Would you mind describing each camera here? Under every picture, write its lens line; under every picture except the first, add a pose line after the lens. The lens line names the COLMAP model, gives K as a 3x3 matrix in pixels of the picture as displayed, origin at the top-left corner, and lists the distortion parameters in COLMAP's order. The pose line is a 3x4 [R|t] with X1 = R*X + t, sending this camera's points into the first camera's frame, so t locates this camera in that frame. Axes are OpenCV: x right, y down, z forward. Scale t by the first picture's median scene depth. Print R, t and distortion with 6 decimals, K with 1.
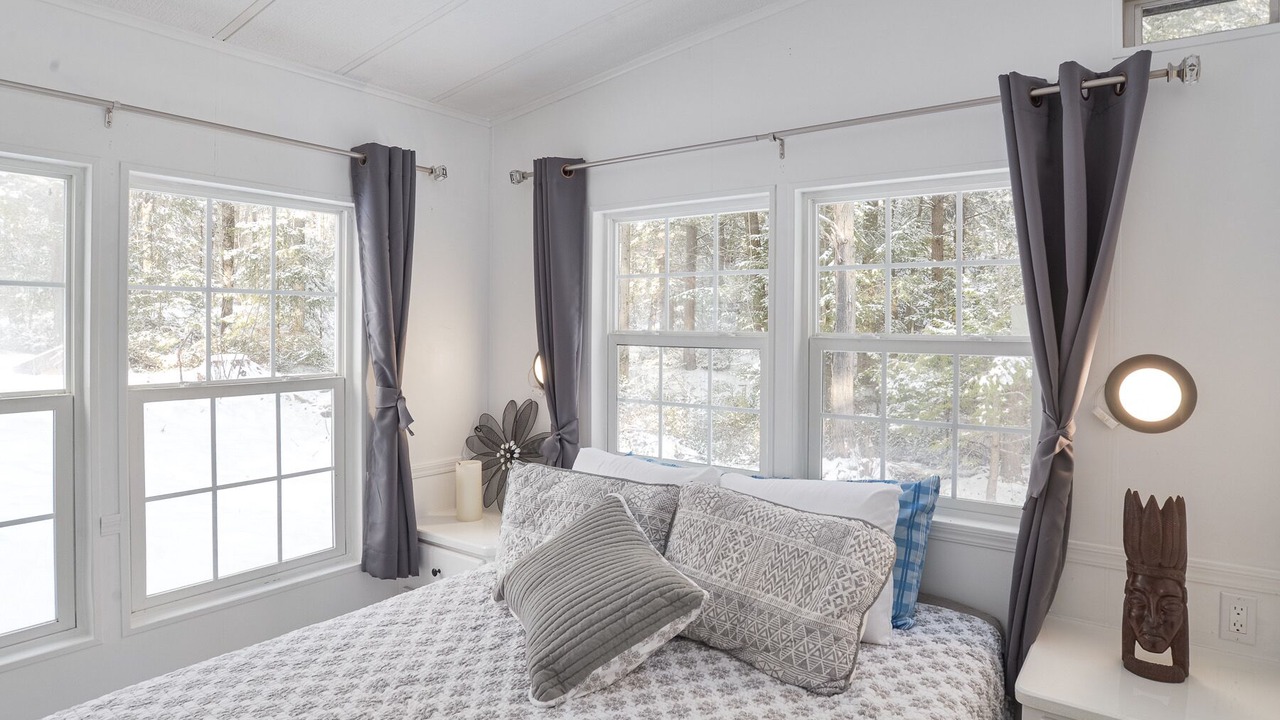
lens RADIAL K [[696.6, 0, 602.1], [0, 696.6, 342.4], [0, 0, 1]] dist [-0.068328, 0.028504]
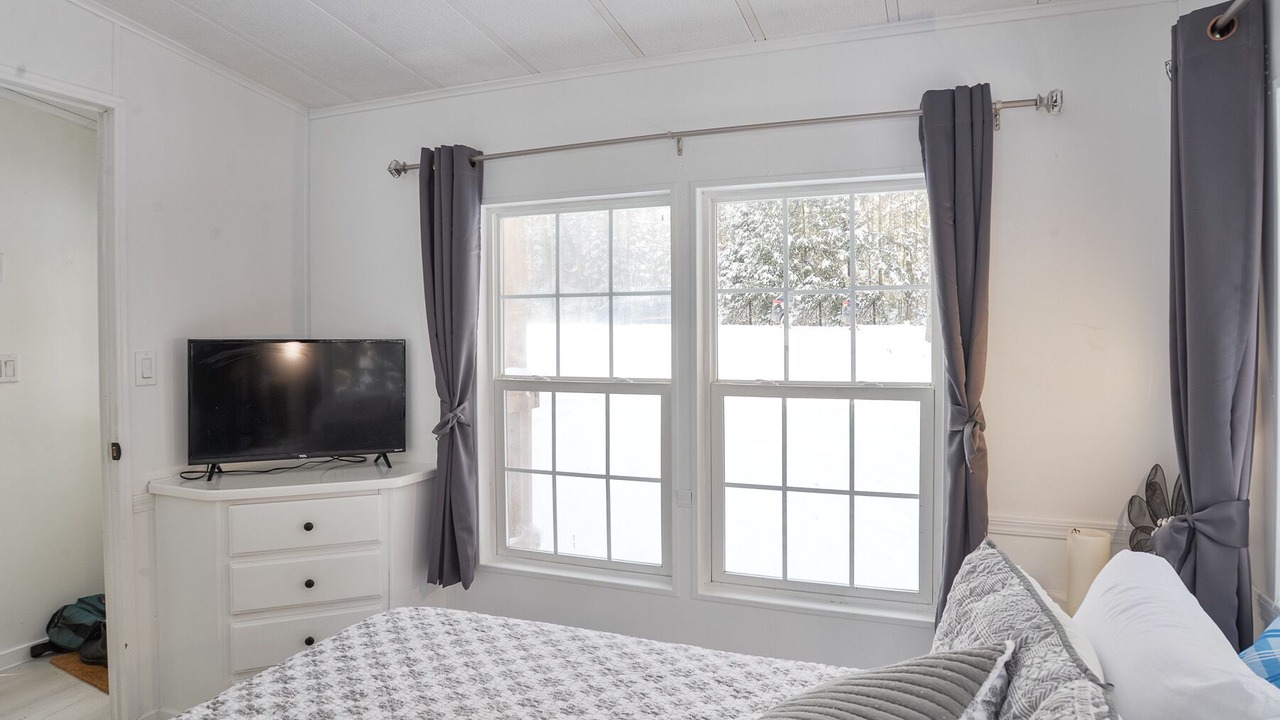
lens RADIAL K [[696.6, 0, 602.1], [0, 696.6, 342.4], [0, 0, 1]] dist [-0.068328, 0.028504]
pose [[0.323495, 0.015254, -0.946107, 0.318809], [-0.018479, 0.999781, 0.009801, -0.004983], [0.946049, 0.014313, 0.323706, 0.442215]]
